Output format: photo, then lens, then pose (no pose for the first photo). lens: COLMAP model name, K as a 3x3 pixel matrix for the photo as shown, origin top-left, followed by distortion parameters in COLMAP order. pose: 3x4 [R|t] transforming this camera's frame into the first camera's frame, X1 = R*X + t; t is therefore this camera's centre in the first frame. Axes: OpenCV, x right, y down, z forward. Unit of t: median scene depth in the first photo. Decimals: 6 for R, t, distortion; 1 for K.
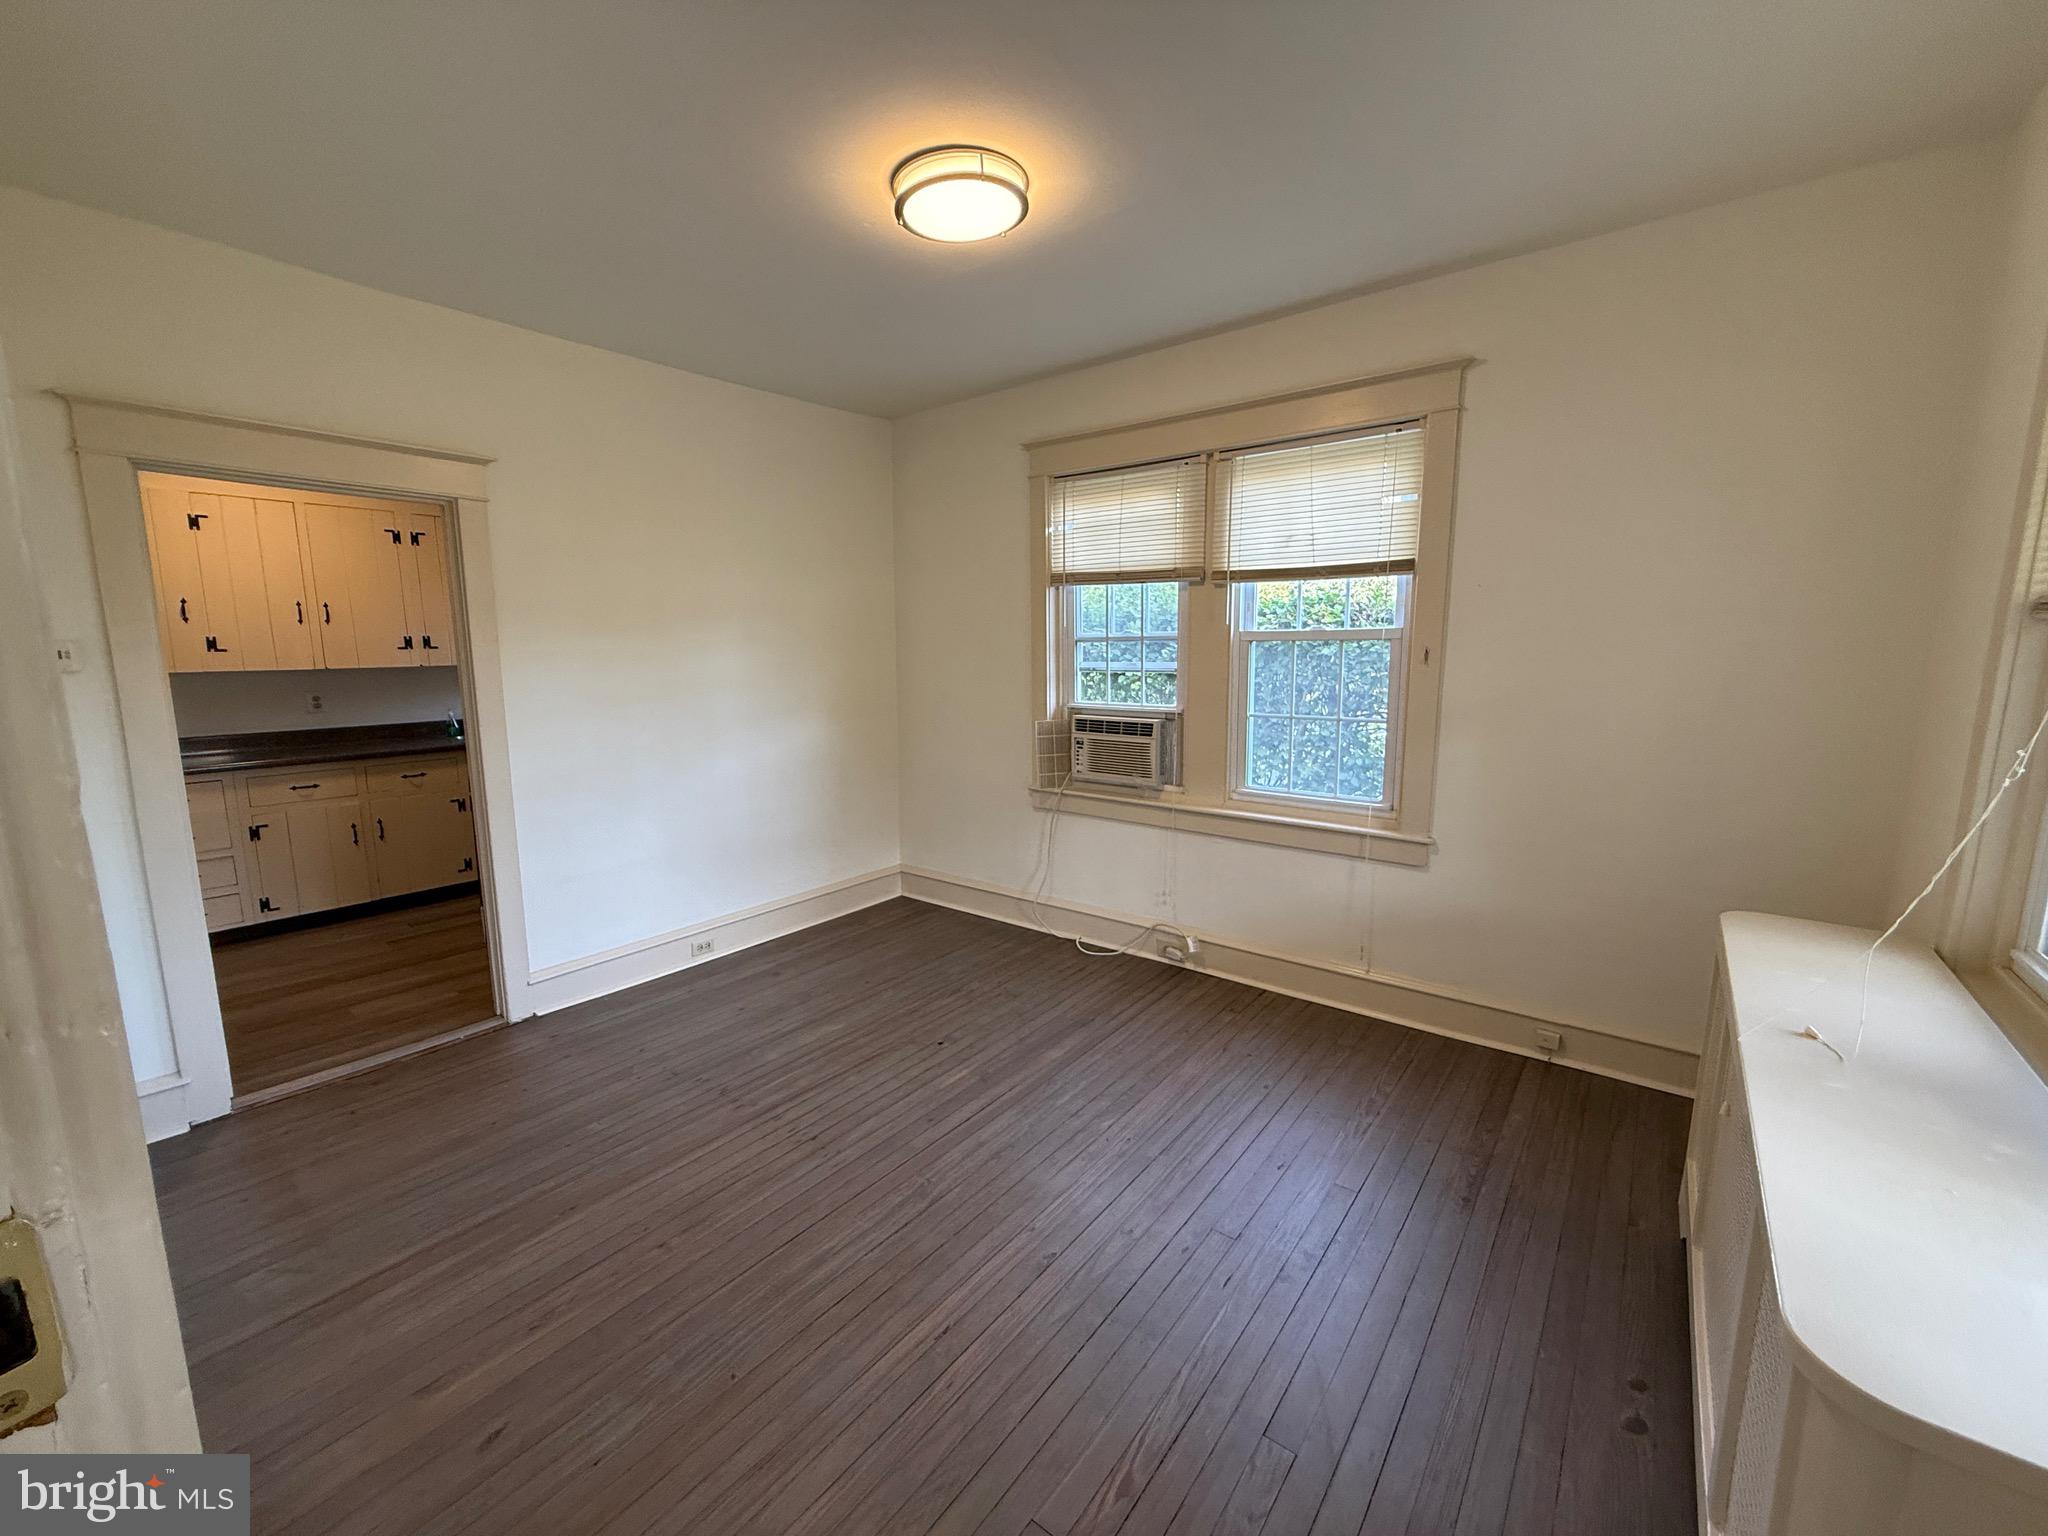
lens RADIAL K [[815.5, 0, 1017.5], [0, 815.5, 766.7], [0, 0, 1]] dist [-0.000563, 0.000304]
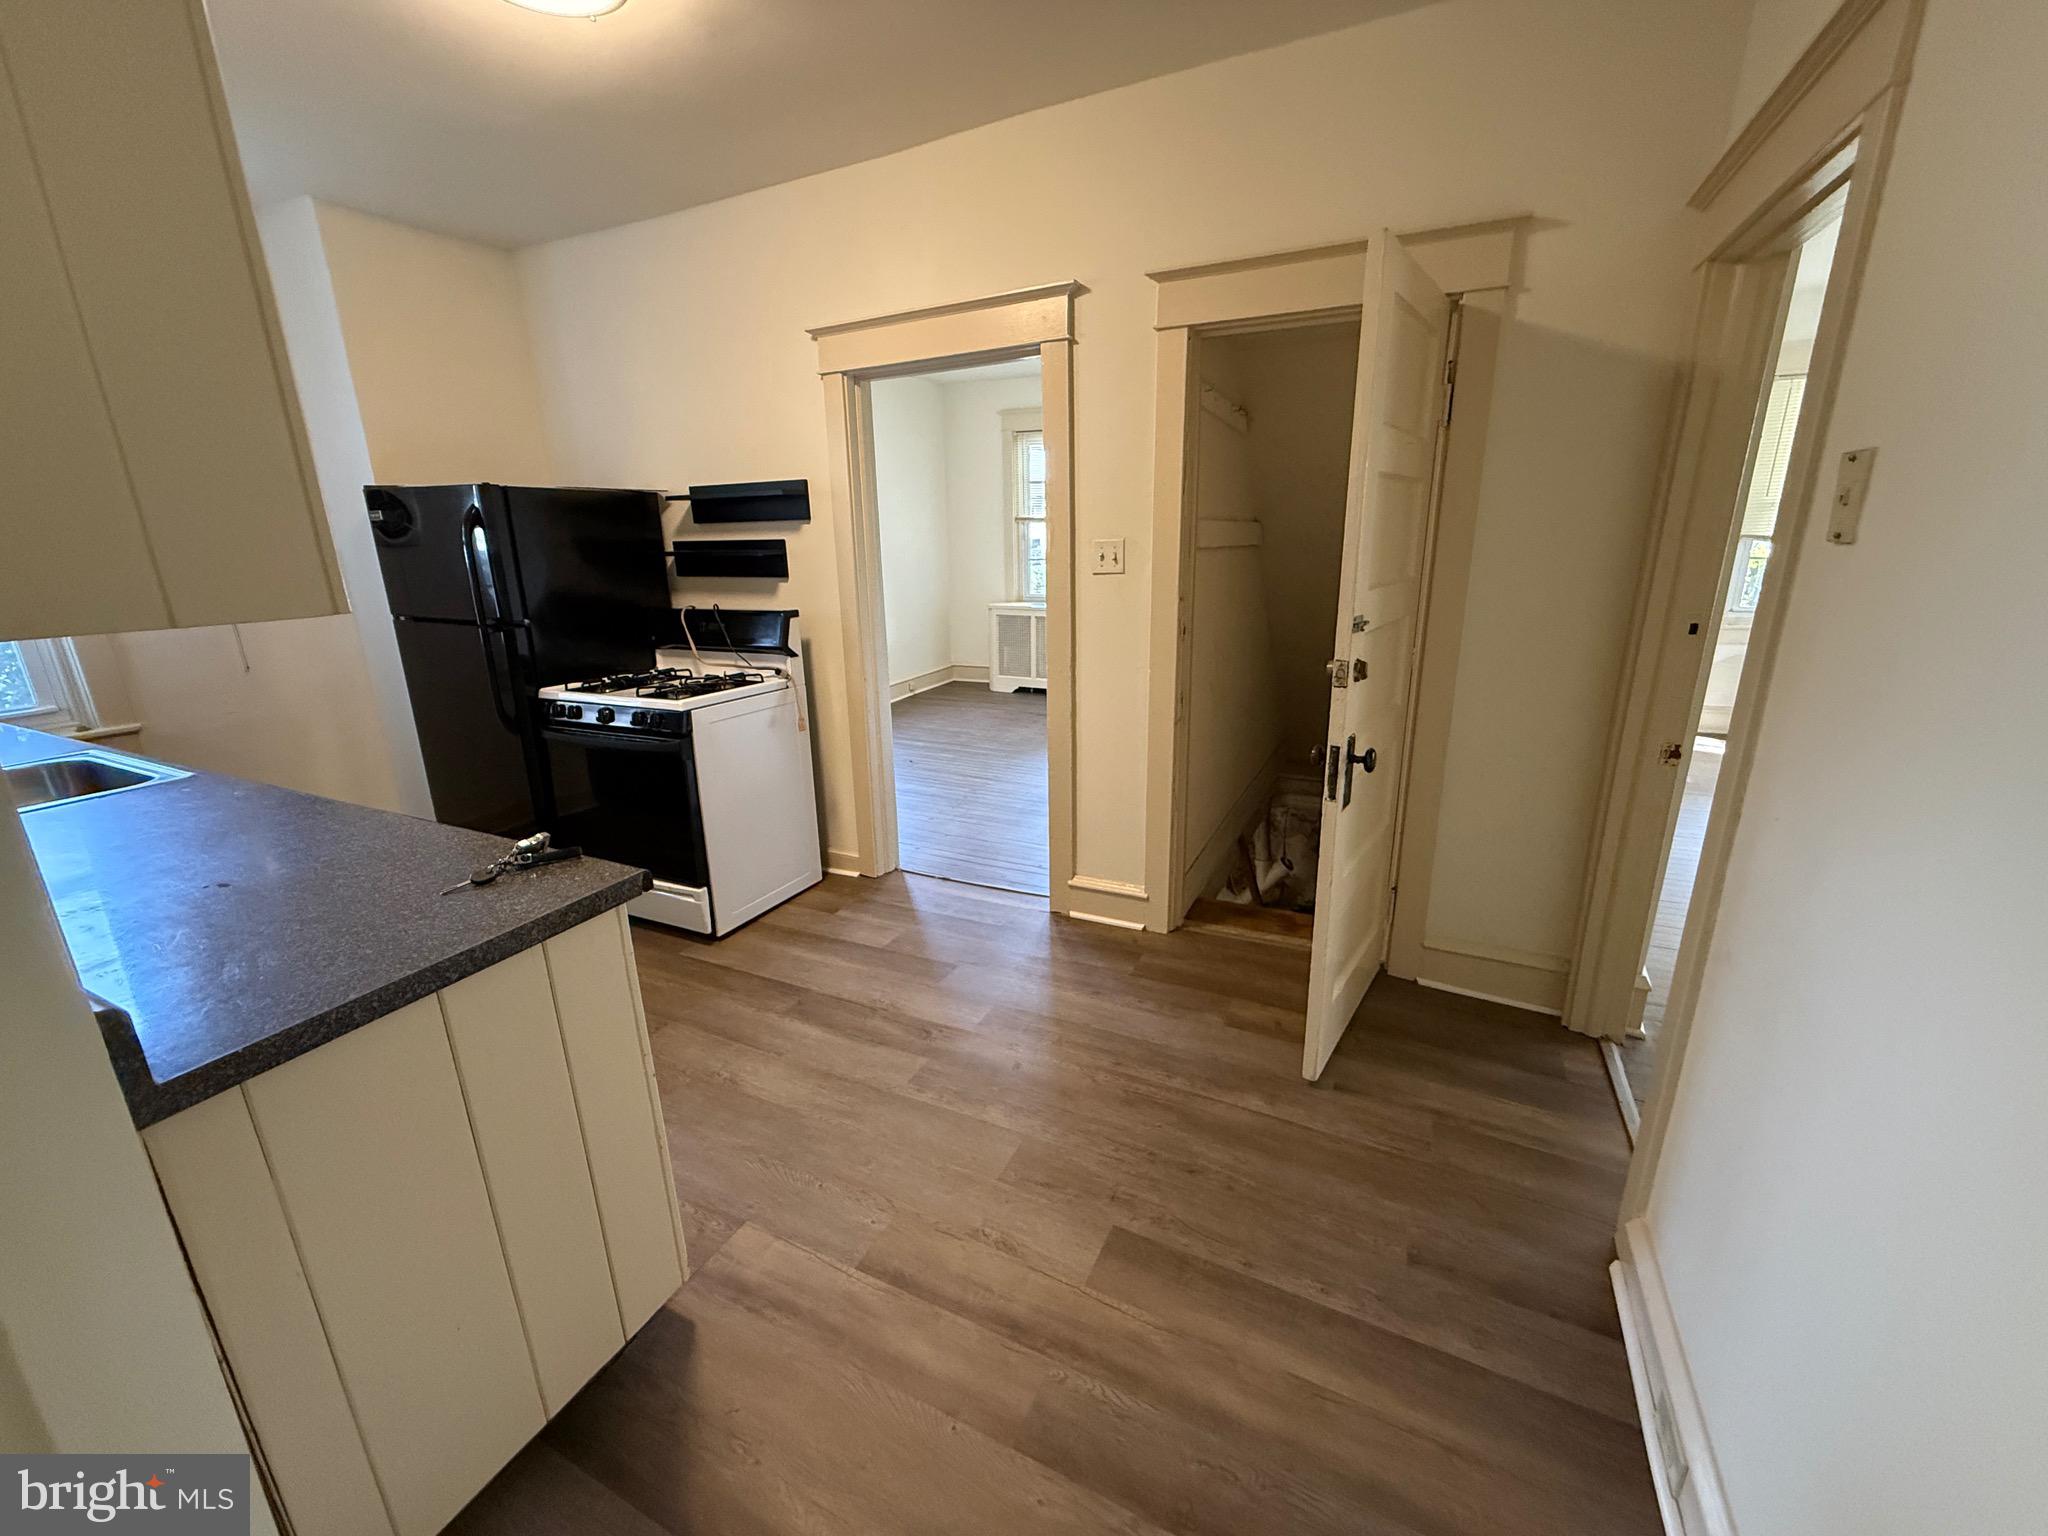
lens RADIAL K [[815.5, 0, 1017.5], [0, 815.5, 766.7], [0, 0, 1]] dist [-0.000563, 0.000304]
pose [[-0.216144, -0.260633, 0.940931, -1.566298], [0.170576, 0.938811, 0.299230, -0.118160], [-0.961346, 0.225178, -0.158461, 0.923581]]
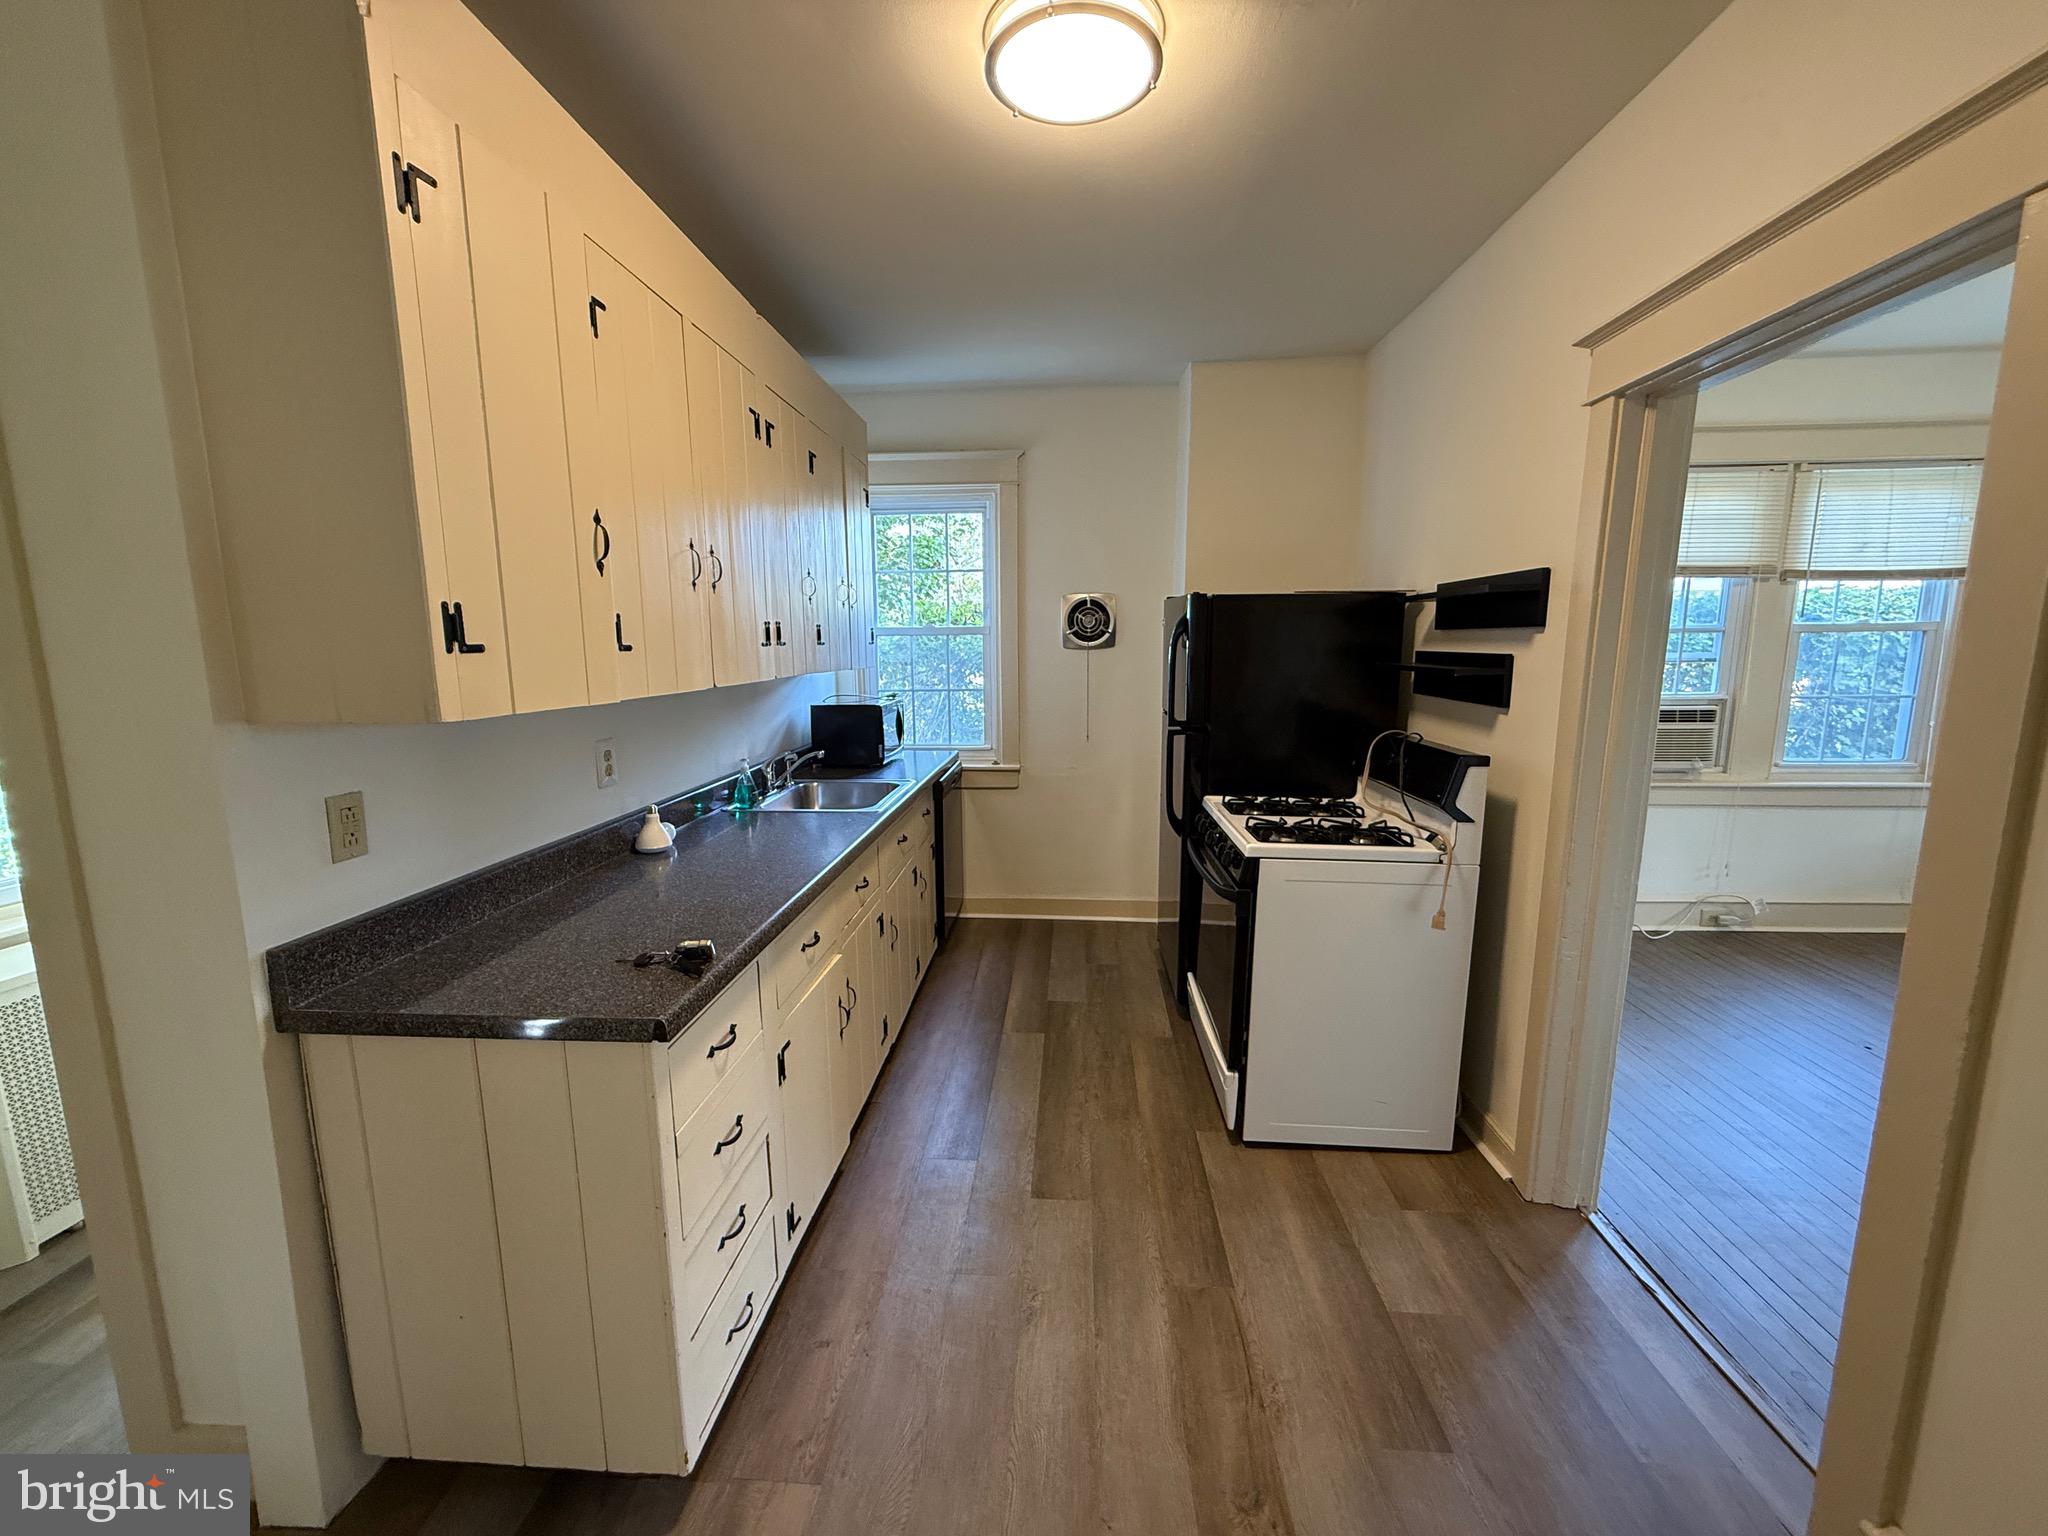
lens RADIAL K [[815.5, 0, 1017.5], [0, 815.5, 766.7], [0, 0, 1]] dist [-0.000563, 0.000304]
pose [[0.820445, -0.088007, 0.564912, -1.247008], [0.089597, 0.995665, 0.024988, -0.091178], [-0.564662, 0.030113, 0.824773, 0.665268]]
